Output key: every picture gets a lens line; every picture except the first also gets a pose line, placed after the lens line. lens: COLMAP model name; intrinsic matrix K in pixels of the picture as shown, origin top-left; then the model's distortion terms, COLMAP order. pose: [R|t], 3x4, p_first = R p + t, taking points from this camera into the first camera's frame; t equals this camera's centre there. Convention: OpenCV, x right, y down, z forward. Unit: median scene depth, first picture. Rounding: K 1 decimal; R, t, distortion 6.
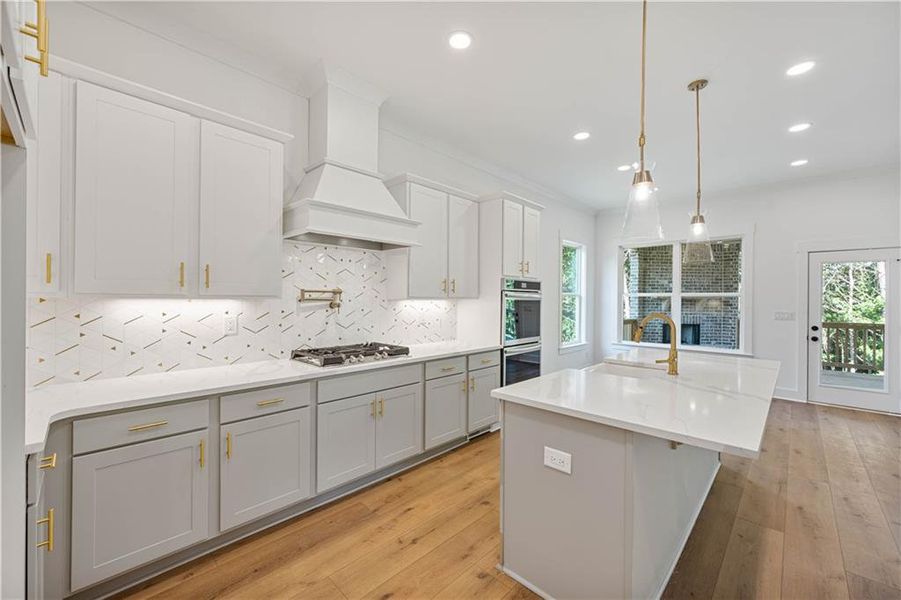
lens RADIAL K [[358.6, 0, 450.5], [0, 358.6, 300.0], [0, 0, 1]] dist [0.000305, 0.000178]
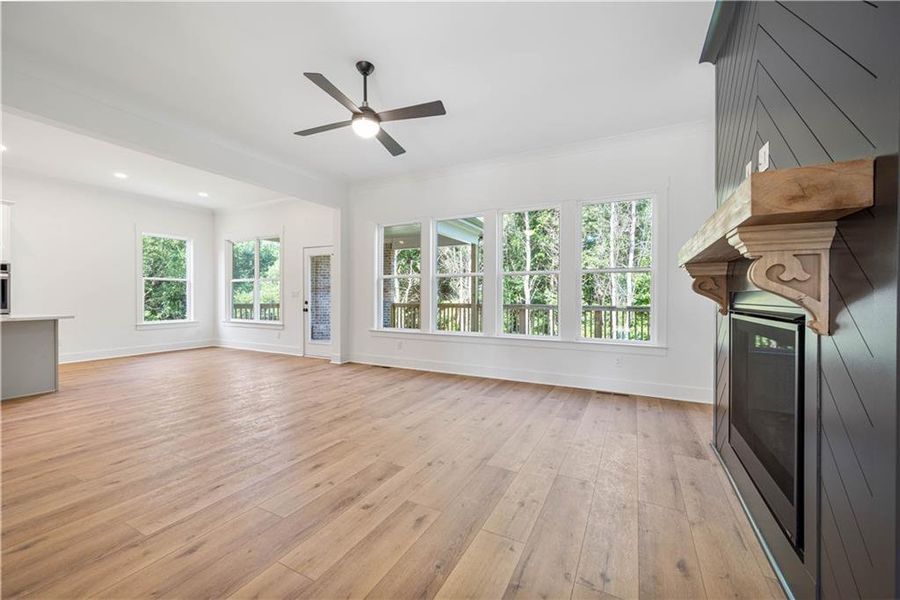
lens RADIAL K [[358.2, 0, 450.0], [0, 358.2, 300.0], [0, 0, 1]] dist [0.000305, 0.000178]
pose [[0.958715, -0.007024, 0.284281, 1.159286], [0.005091, 0.999959, 0.007538, 0.061551], [-0.284322, -0.005779, 0.958712, -0.500997]]
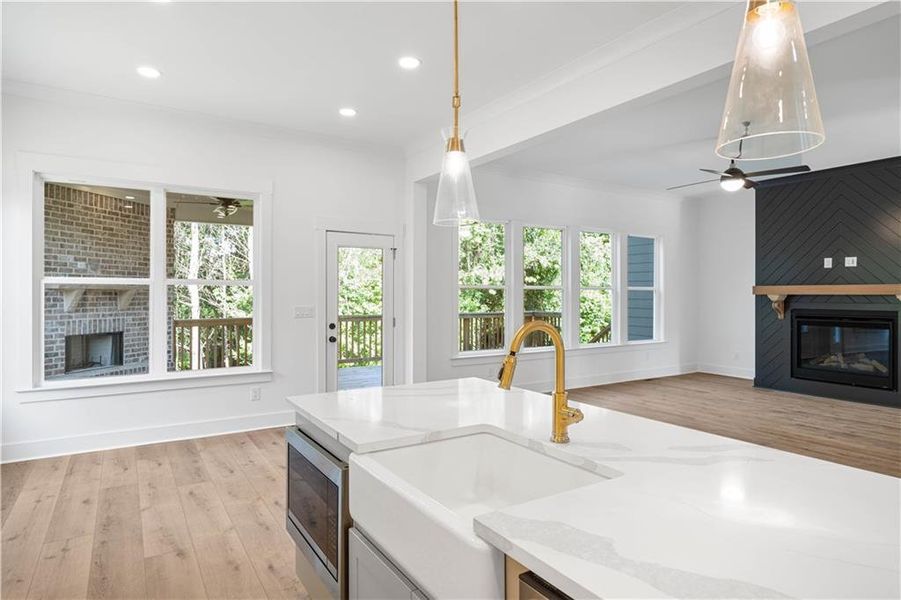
lens RADIAL K [[525.4, 0, 450.2], [0, 525.4, 293.0], [0, 0, 1]] dist [-0.002363, 0.000428]
pose [[0.242854, -0.006512, 0.970041, -0.059382], [0.003681, 0.999976, 0.005791, -0.001192], [-0.970056, 0.002164, 0.242872, 0.461020]]
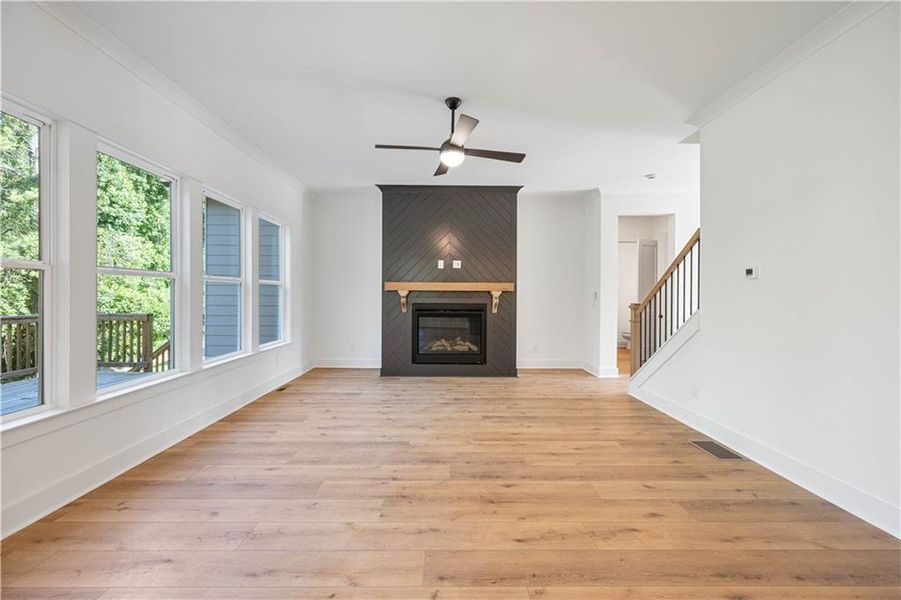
lens RADIAL K [[358.6, 0, 450.5], [0, 358.6, 300.0], [0, 0, 1]] dist [0.000305, 0.000178]
pose [[-0.699481, -0.020926, 0.714345, 0.716442], [-0.008928, 0.999749, 0.020544, 0.020762], [-0.714596, 0.007993, -0.699492, 0.606400]]
